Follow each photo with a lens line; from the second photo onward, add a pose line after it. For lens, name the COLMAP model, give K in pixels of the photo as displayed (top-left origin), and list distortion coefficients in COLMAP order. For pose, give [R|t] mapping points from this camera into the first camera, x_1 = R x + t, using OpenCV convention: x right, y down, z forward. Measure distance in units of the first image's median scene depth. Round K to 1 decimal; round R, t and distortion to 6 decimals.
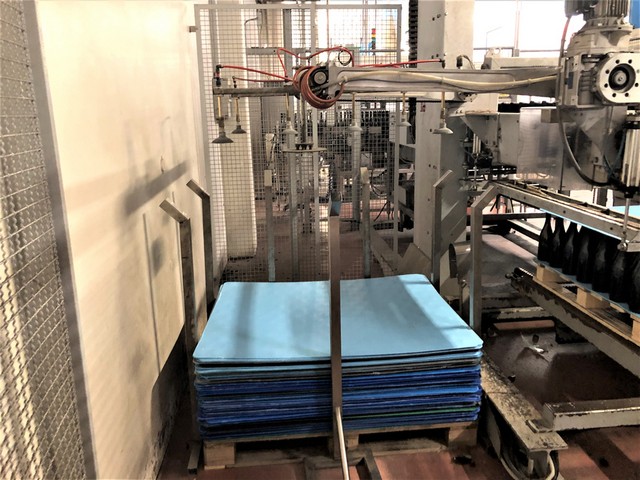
lens RADIAL K [[538.5, 0, 319.7], [0, 538.5, 233.6], [0, 0, 1]] dist [0.013698, -0.004139]
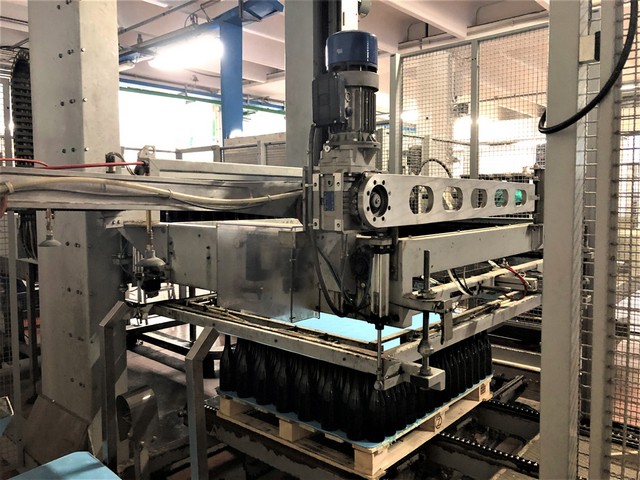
lens RADIAL K [[538.5, 0, 326.4], [0, 538.5, 230.2], [0, 0, 1]] dist [0.013698, -0.004139]
pose [[0.725813, -0.021731, 0.687549, -0.072635], [0.139711, 0.983326, -0.116406, -0.100532], [-0.673555, 0.180547, 0.716747, 0.293554]]
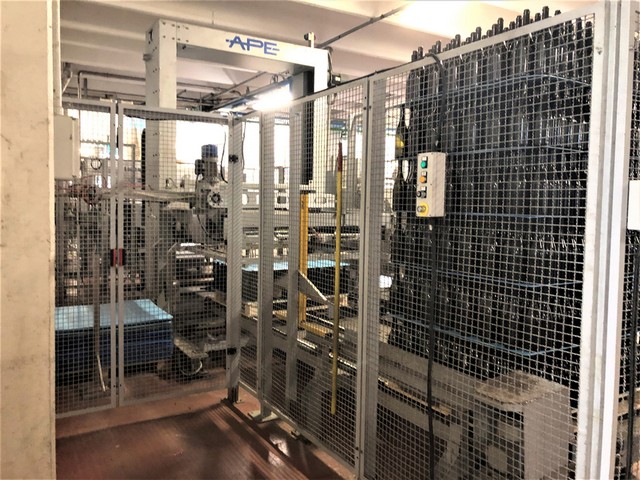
lens RADIAL K [[538.5, 0, 318.0], [0, 538.5, 236.7], [0, 0, 1]] dist [0.013698, -0.004139]
pose [[0.902111, 0.011292, 0.431356, -0.084151], [0.058218, 0.987332, -0.147600, 0.210313], [-0.427559, 0.158264, 0.890026, -1.023071]]
